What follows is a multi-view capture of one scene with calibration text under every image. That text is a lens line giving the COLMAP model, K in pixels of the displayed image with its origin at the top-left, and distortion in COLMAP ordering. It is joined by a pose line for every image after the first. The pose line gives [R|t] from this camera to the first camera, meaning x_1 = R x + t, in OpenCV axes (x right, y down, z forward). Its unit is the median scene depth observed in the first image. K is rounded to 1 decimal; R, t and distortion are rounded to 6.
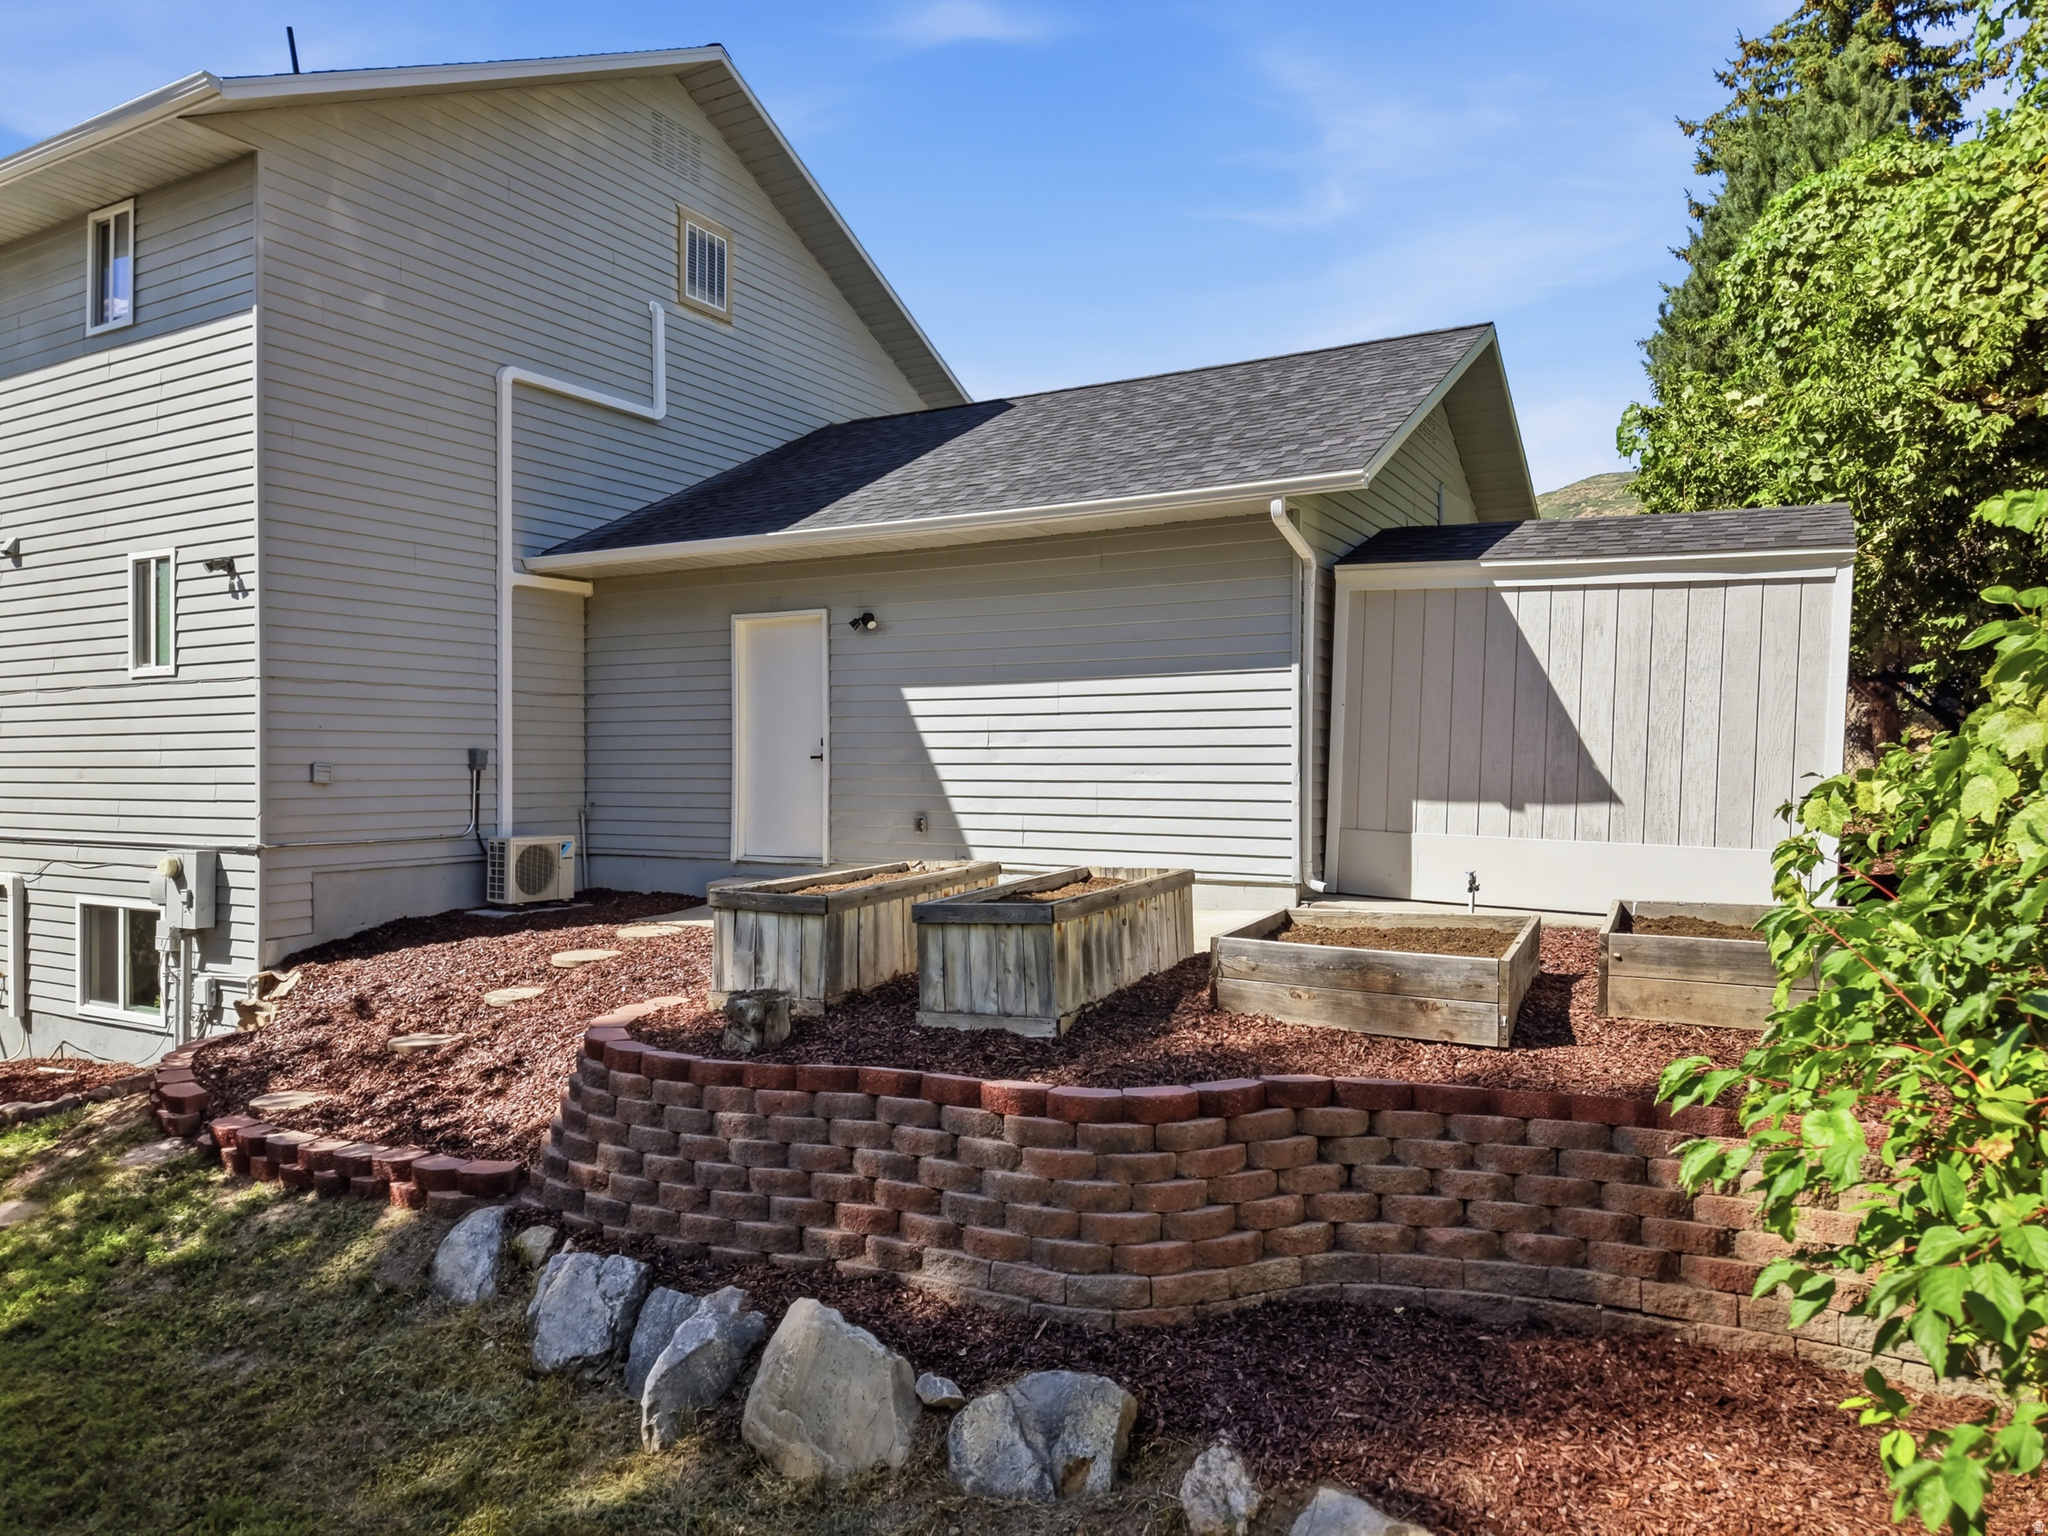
lens RADIAL K [[1375.2, 0, 1021.4], [0, 1375.2, 763.4], [0, 0, 1]] dist [0.017320, -0.006060]
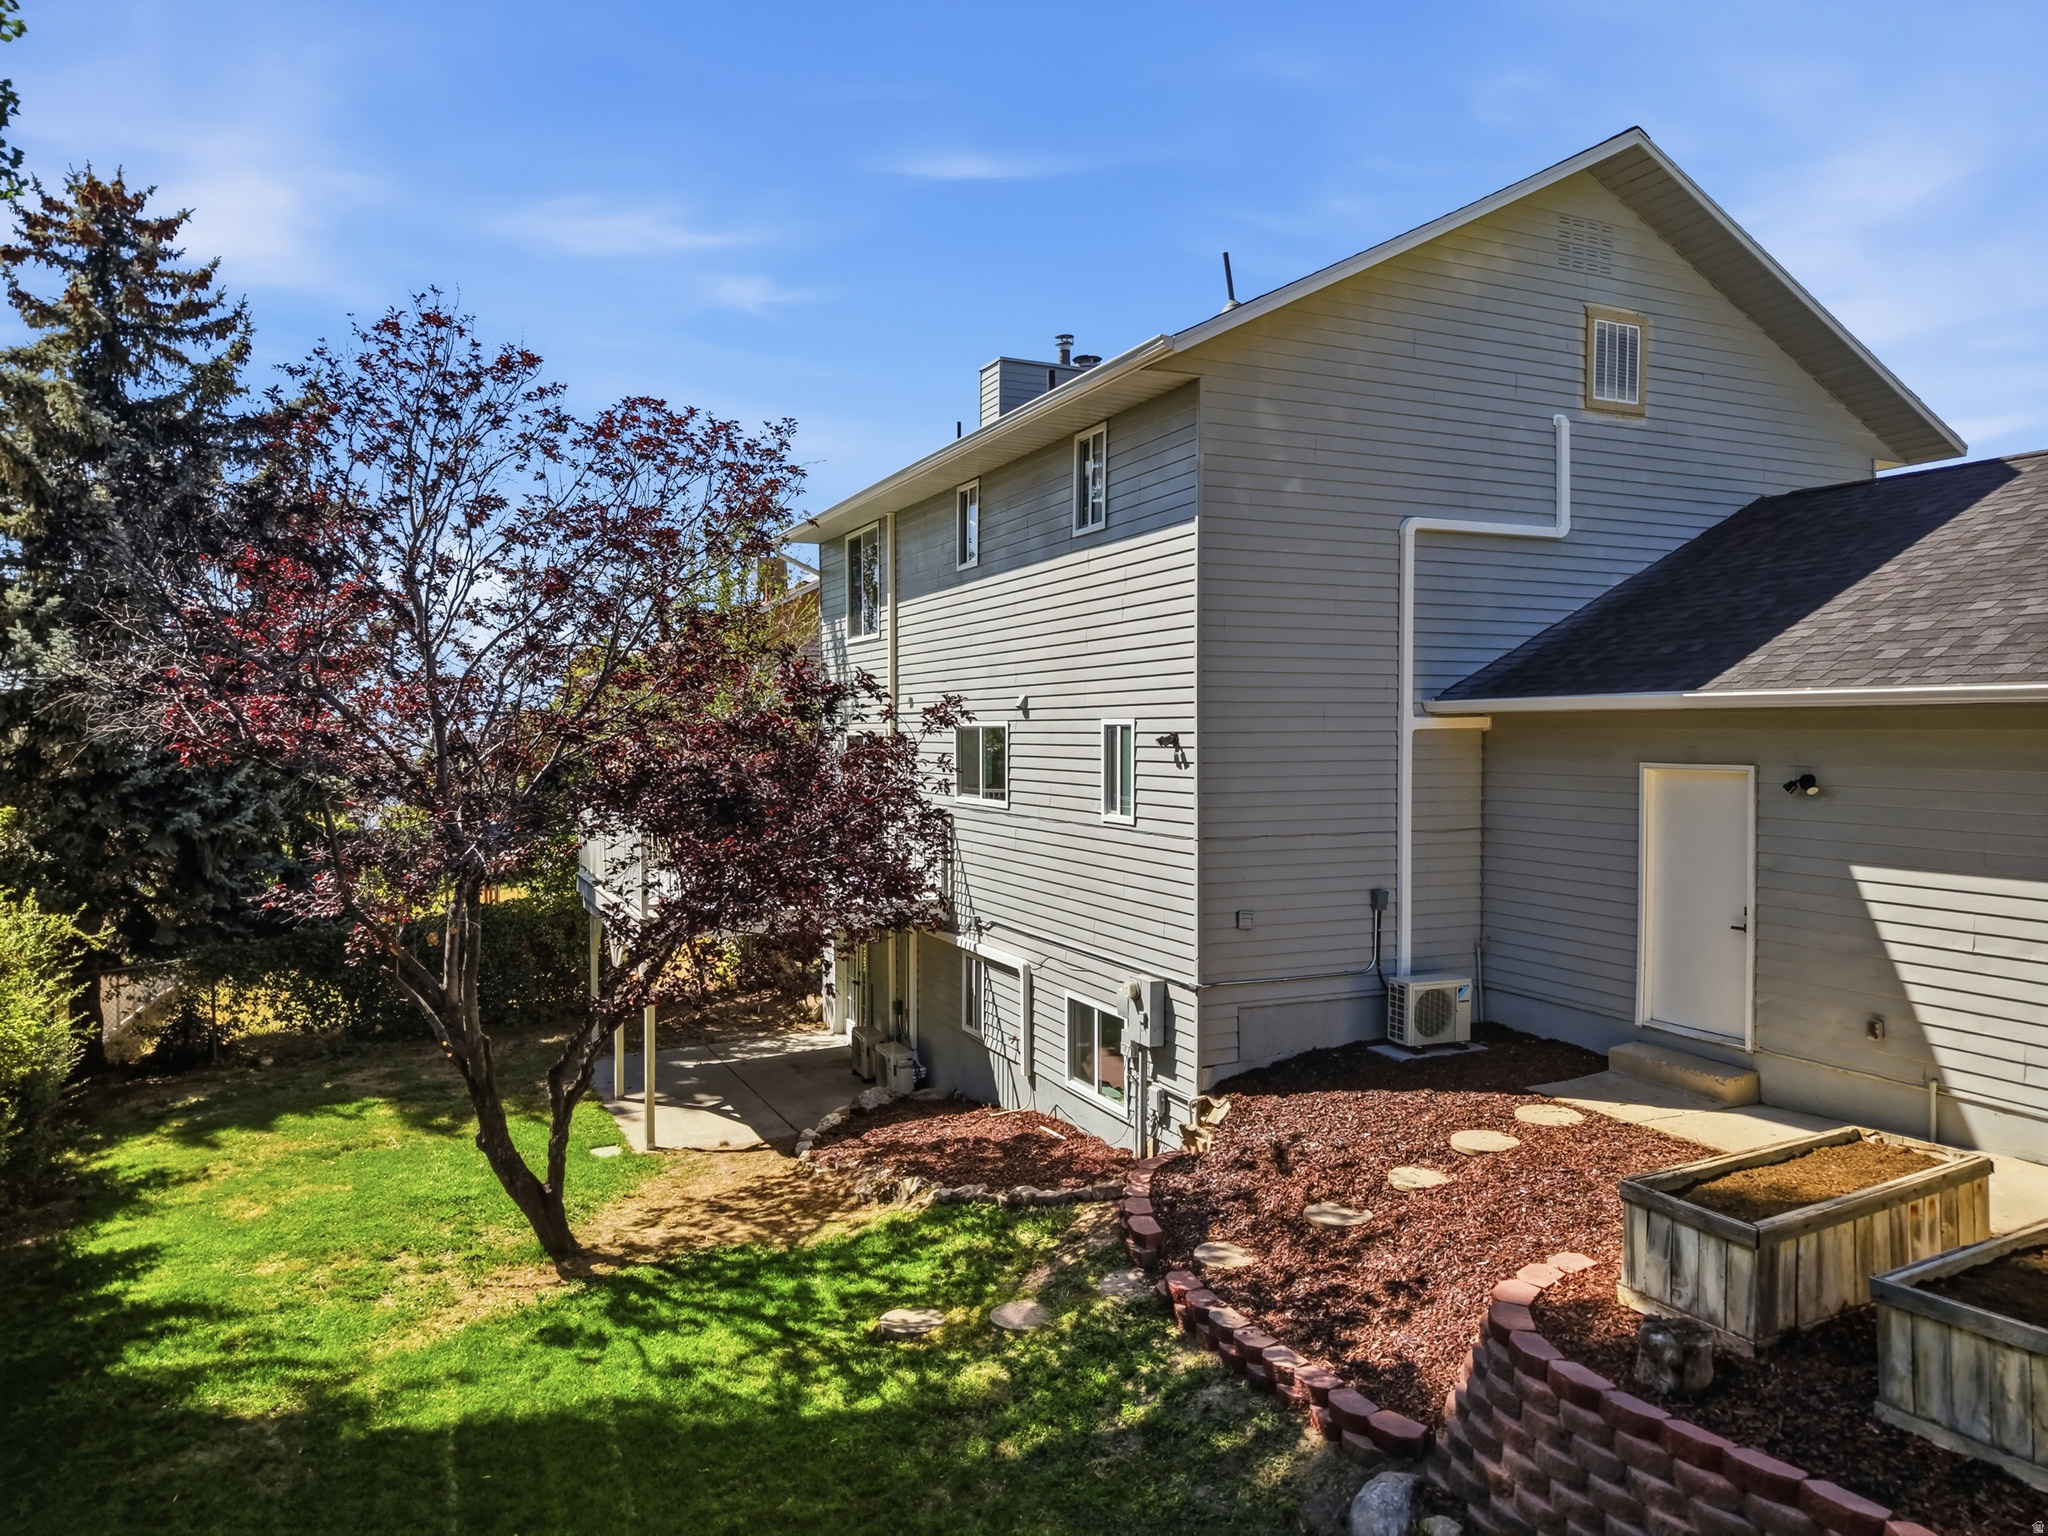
lens RADIAL K [[1375.2, 0, 1043.2], [0, 1375.2, 771.3], [0, 0, 1]] dist [0.017320, -0.006060]
pose [[0.821446, 0.020447, -0.569920, -0.010595], [0.002528, 0.999217, 0.039493, -0.157098], [0.570281, -0.033882, 0.820750, -0.002027]]
